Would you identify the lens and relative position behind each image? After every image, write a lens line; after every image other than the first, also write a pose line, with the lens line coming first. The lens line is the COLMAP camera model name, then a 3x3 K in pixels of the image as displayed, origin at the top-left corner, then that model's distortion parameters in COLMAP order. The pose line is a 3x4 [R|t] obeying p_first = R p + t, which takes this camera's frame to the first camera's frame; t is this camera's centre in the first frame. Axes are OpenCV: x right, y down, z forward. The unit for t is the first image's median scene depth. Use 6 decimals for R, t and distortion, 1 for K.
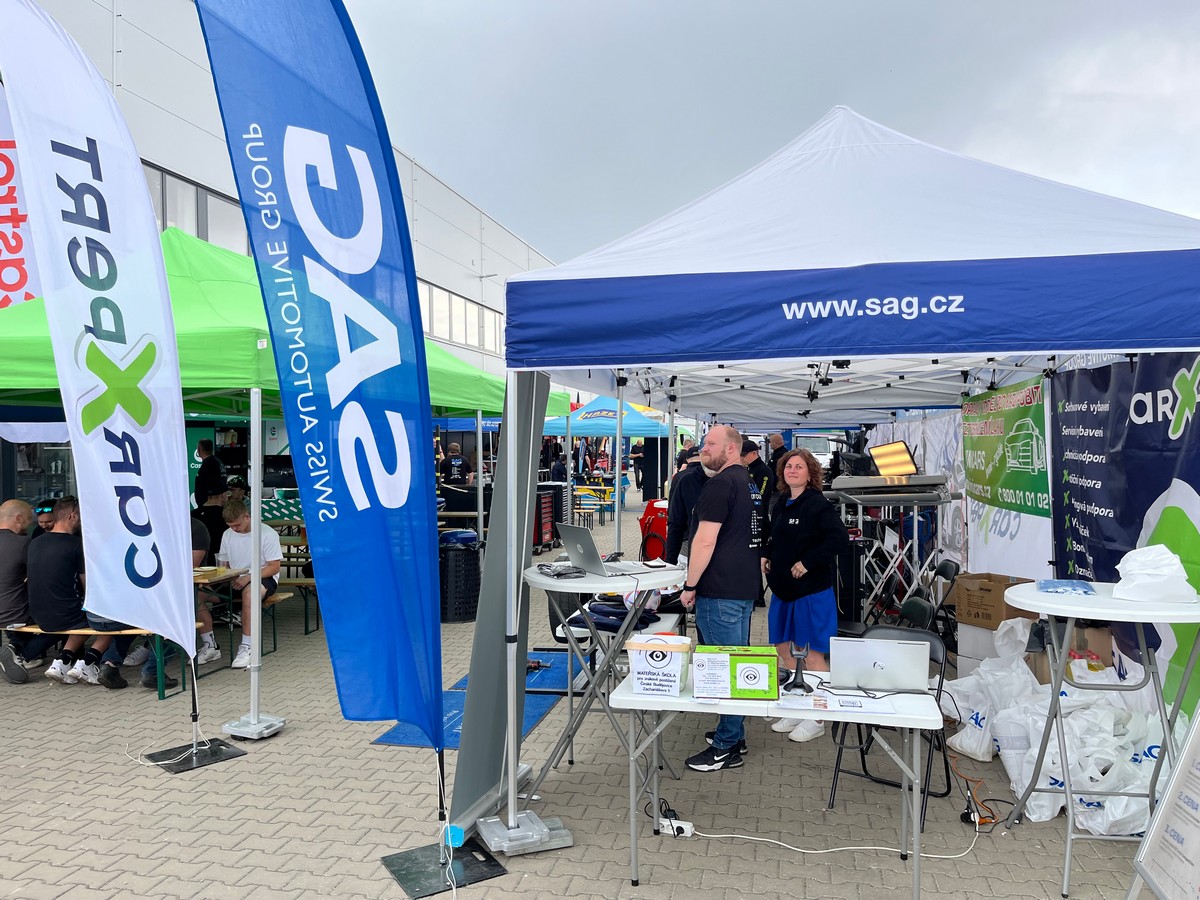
lens RADIAL K [[936.5, 0, 604.4], [0, 936.5, 453.4], [0, 0, 1]] dist [0.006854, -0.002975]
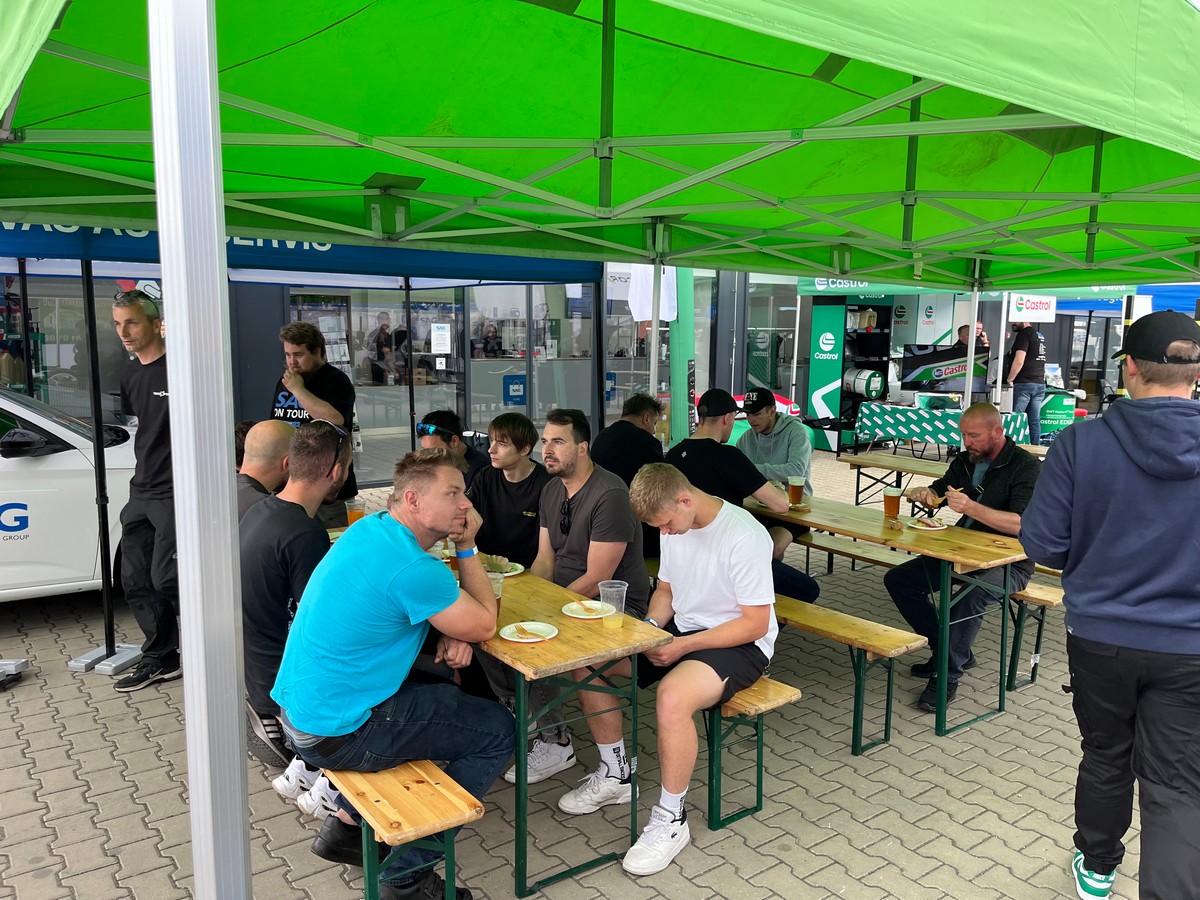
lens RADIAL K [[936.5, 0, 605.2], [0, 936.5, 456.4], [0, 0, 1]] dist [0.006854, -0.002975]
pose [[0.757713, 0.100602, -0.644787, -0.073603], [-0.023121, 0.991564, 0.127538, 0.000918], [0.652178, -0.081729, 0.753647, 0.323842]]
